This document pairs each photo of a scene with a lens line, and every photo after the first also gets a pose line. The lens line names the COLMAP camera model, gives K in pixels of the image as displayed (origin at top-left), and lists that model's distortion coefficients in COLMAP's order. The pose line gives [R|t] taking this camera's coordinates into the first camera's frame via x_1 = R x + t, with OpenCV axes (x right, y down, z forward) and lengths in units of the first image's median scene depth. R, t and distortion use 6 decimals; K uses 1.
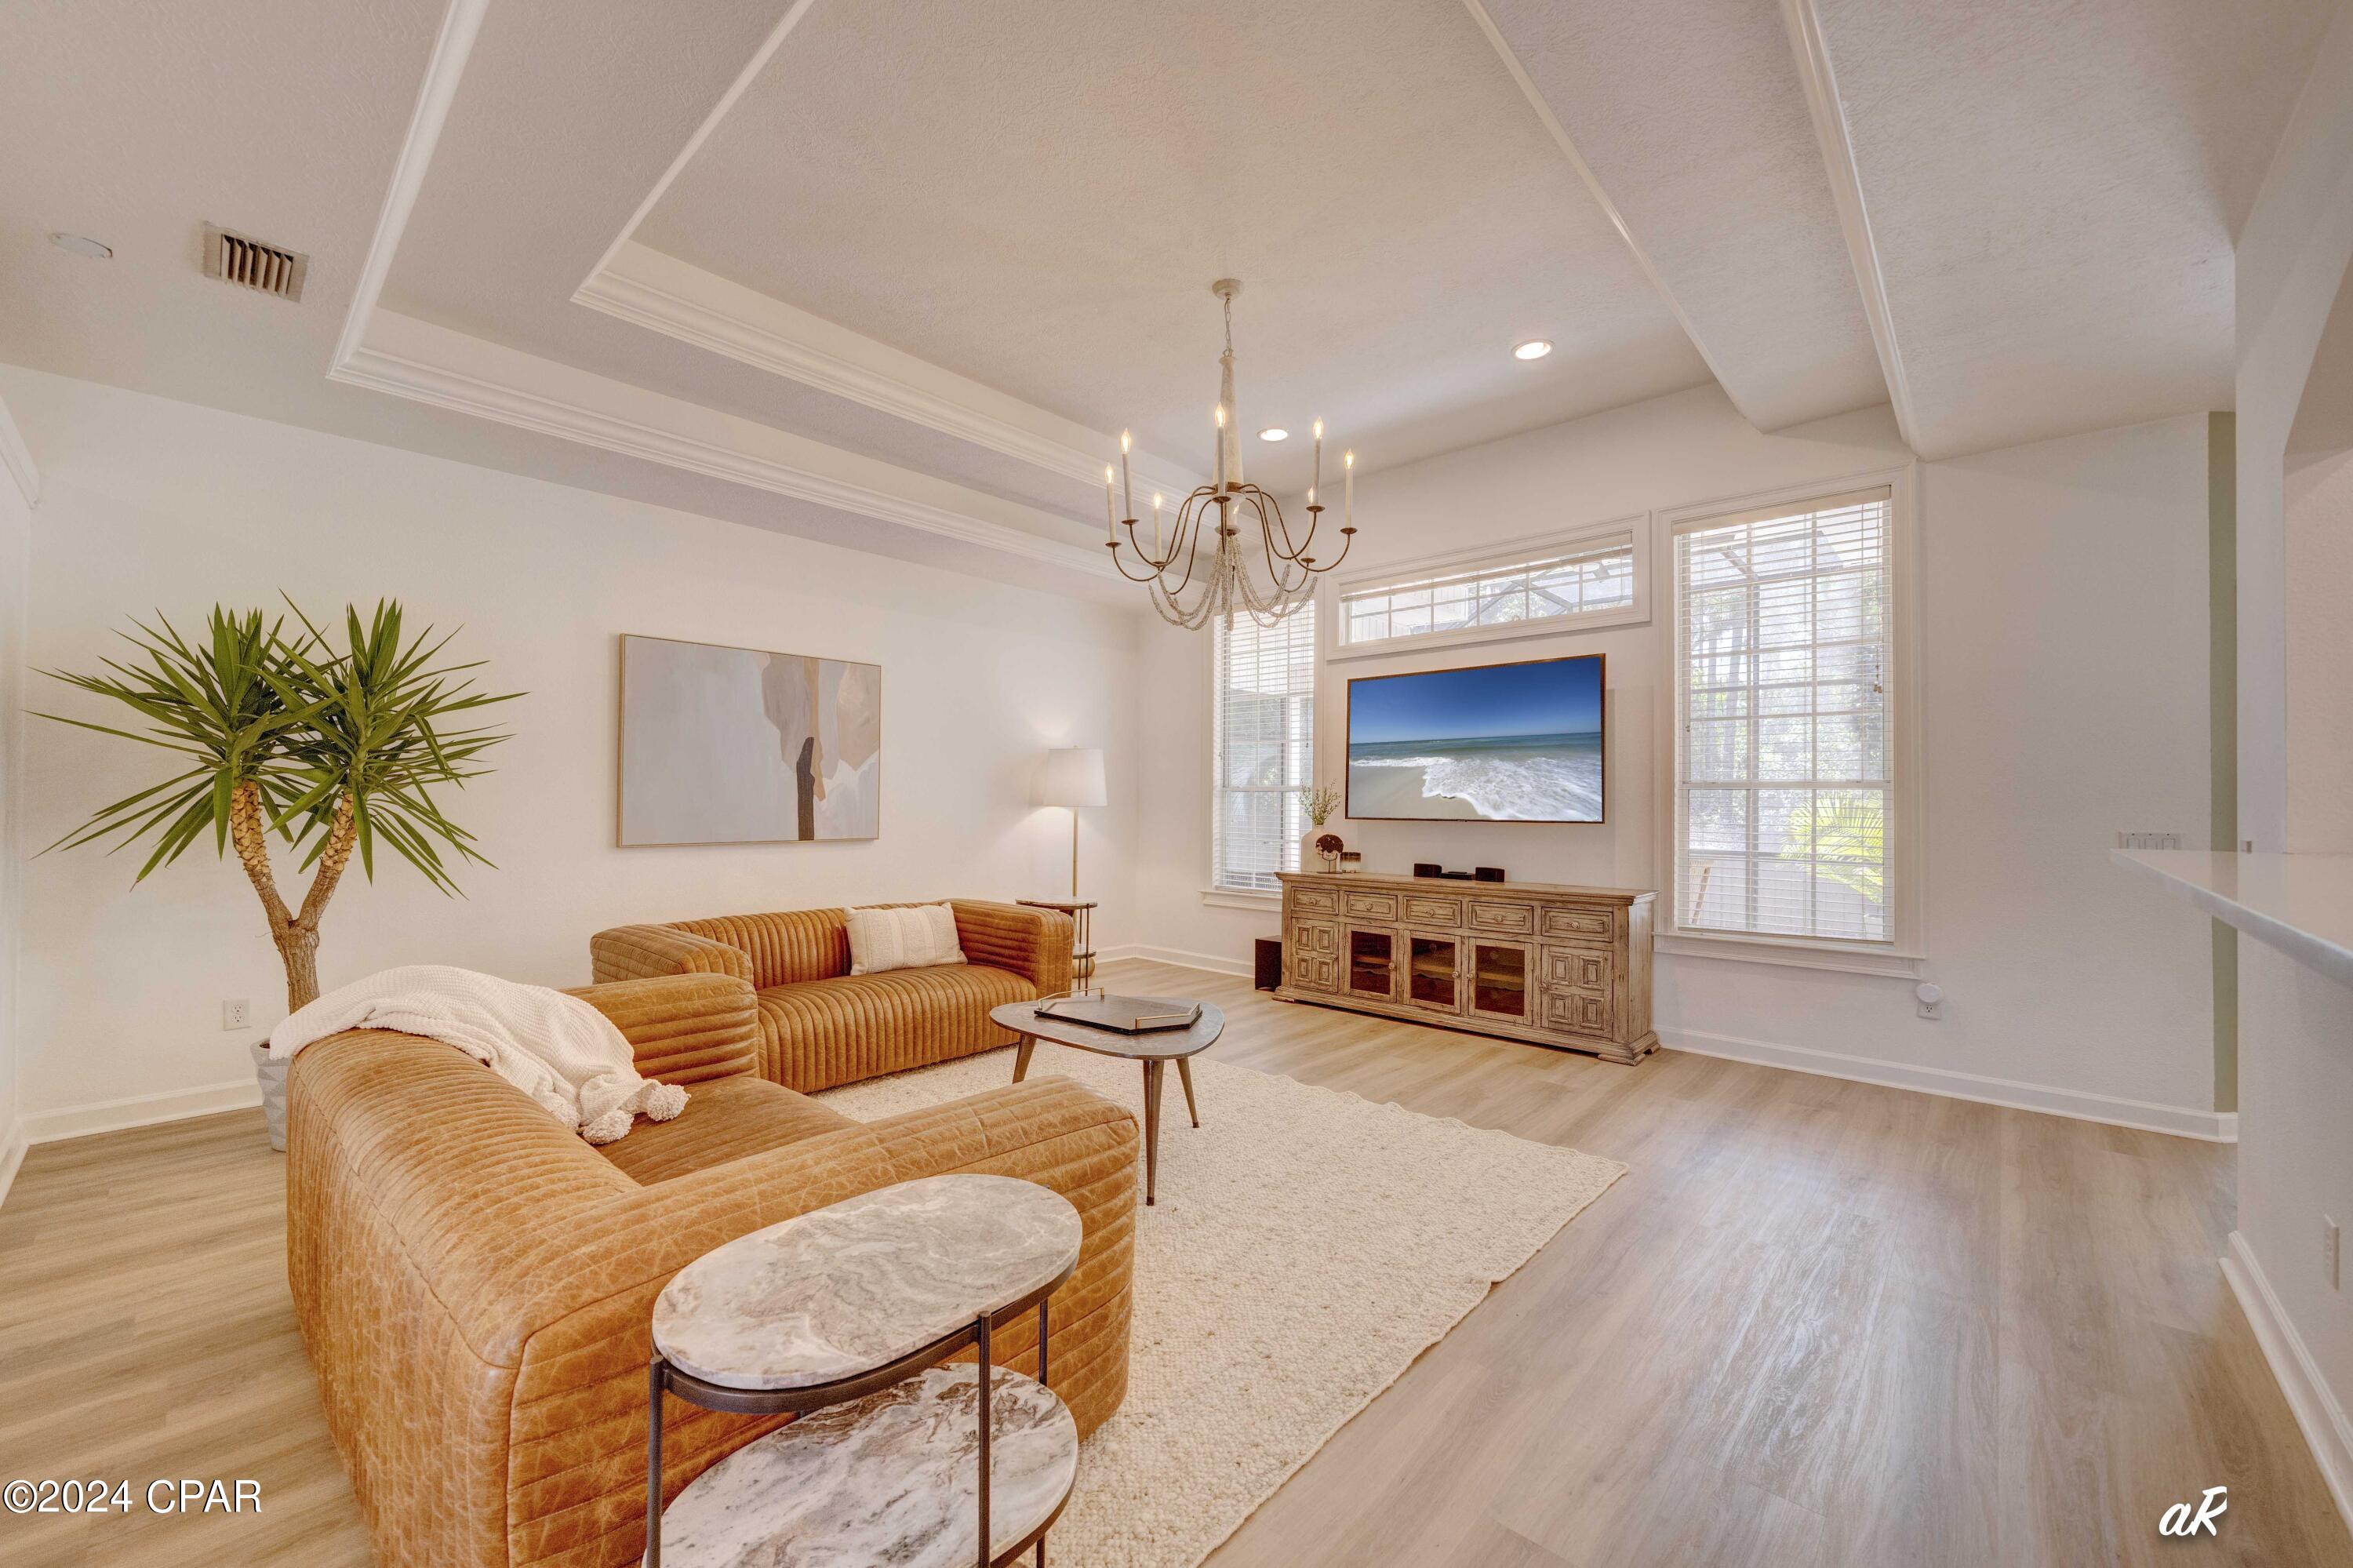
lens RADIAL K [[907.8, 0, 1169.8], [0, 907.8, 792.0], [0, 0, 1]] dist [-0.001717, -0.000474]
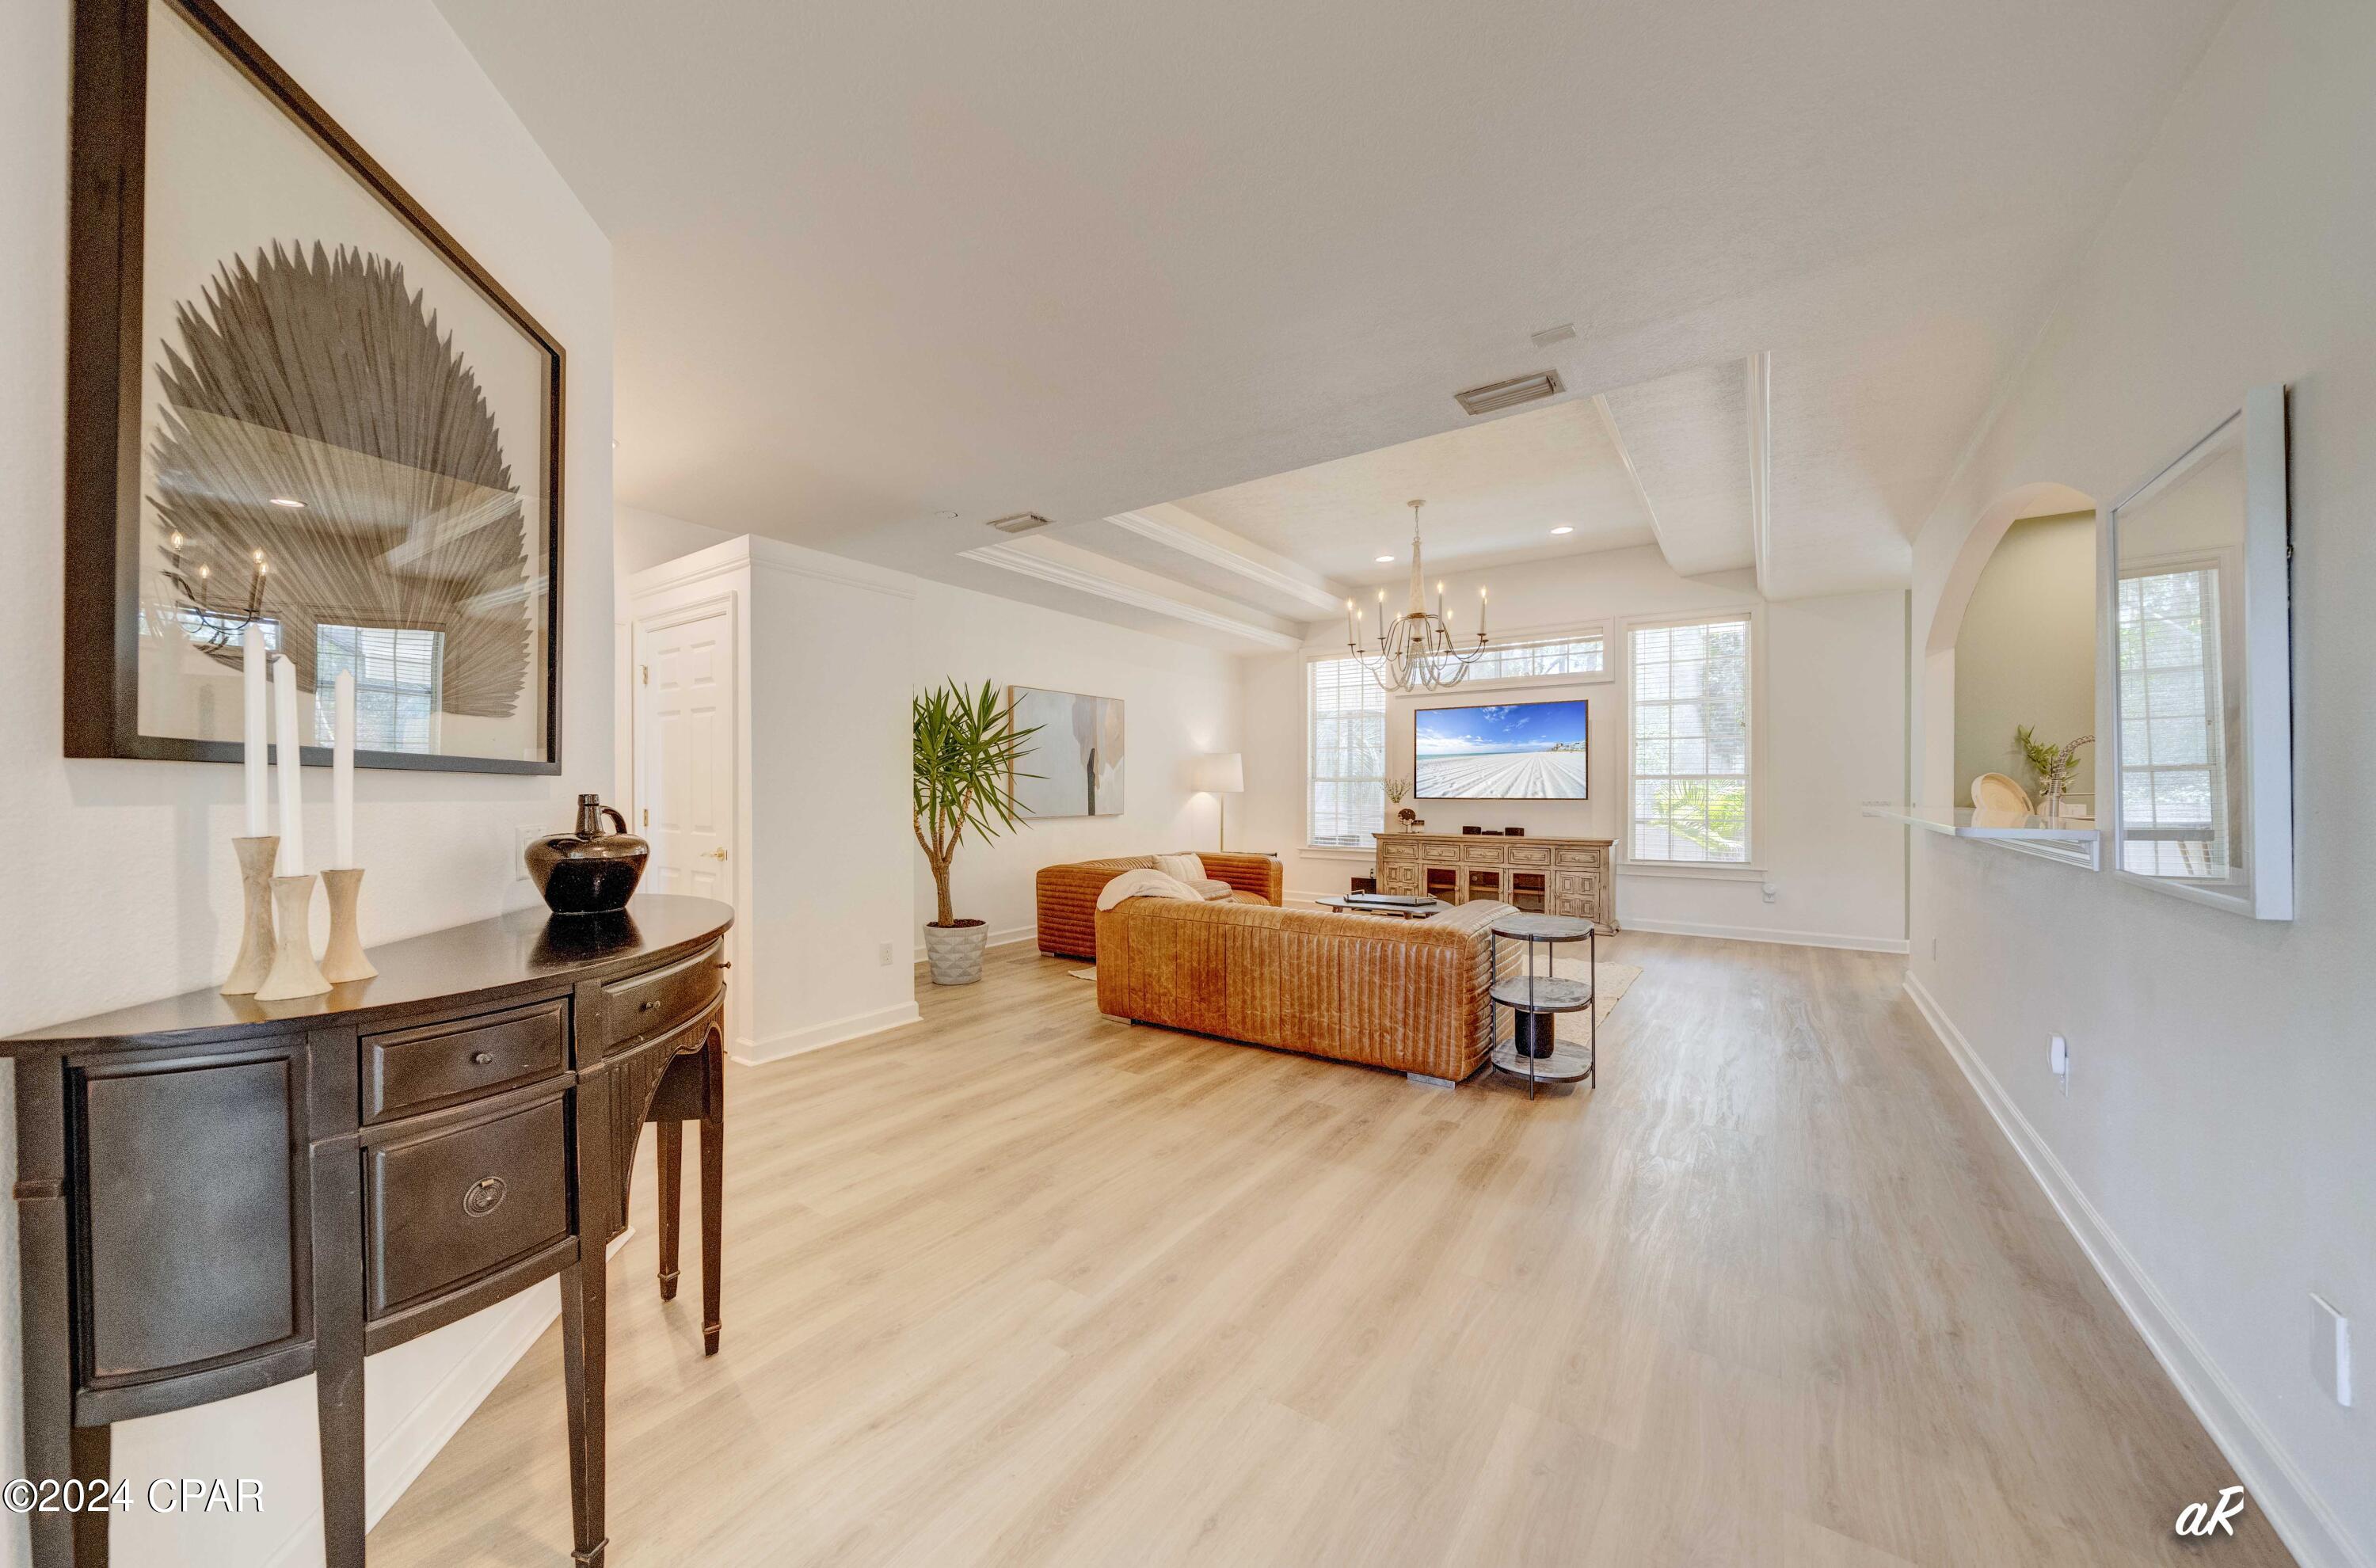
lens RADIAL K [[831.7, 0, 1156.4], [0, 831.7, 790.9], [0, 0, 1]] dist [0.000551, 0.000142]
pose [[0.993998, -0.006834, 0.109185, -0.454381], [0.005124, 0.999860, 0.015935, -0.009964], [-0.109279, -0.015280, 0.993894, -0.423569]]
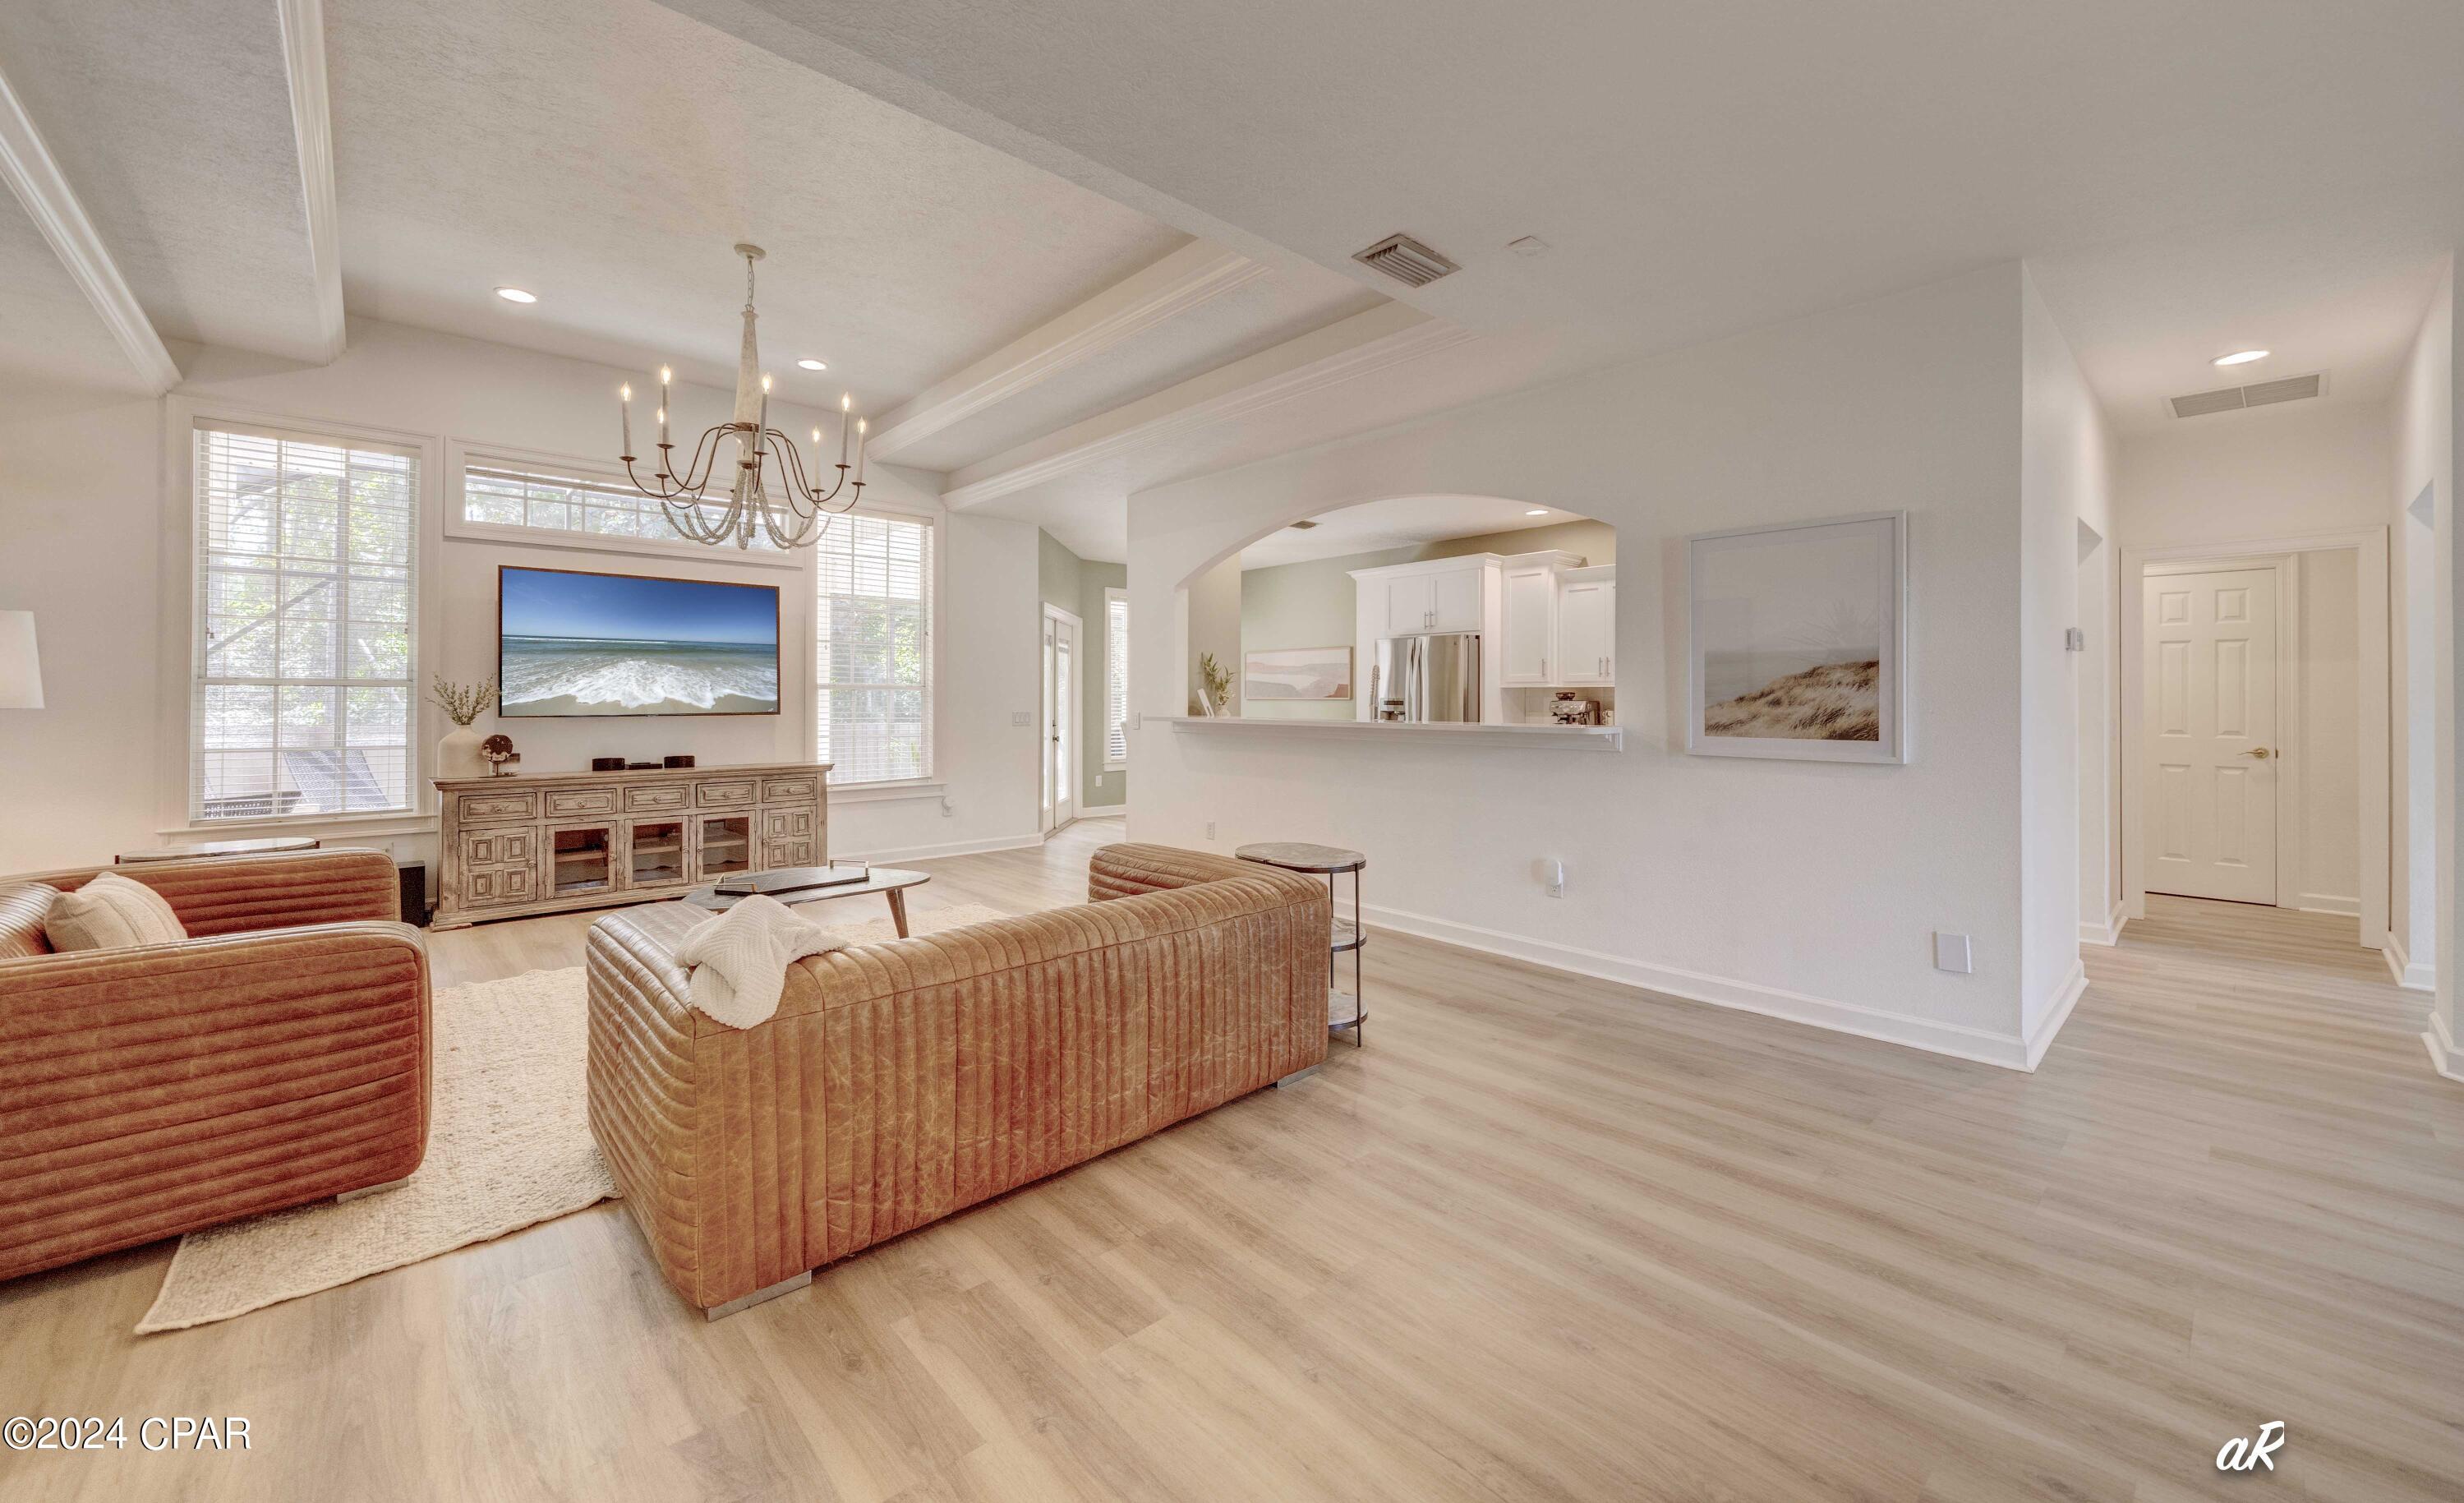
lens RADIAL K [[939.7, 0, 1205.9], [0, 939.7, 696.0], [0, 0, 1]] dist [-0.010028, -0.000027]
pose [[0.105546, -0.002345, 0.994412, -0.753634], [-0.012061, 0.999921, 0.003638, -0.004417], [-0.994341, -0.012378, 0.105509, 0.213792]]
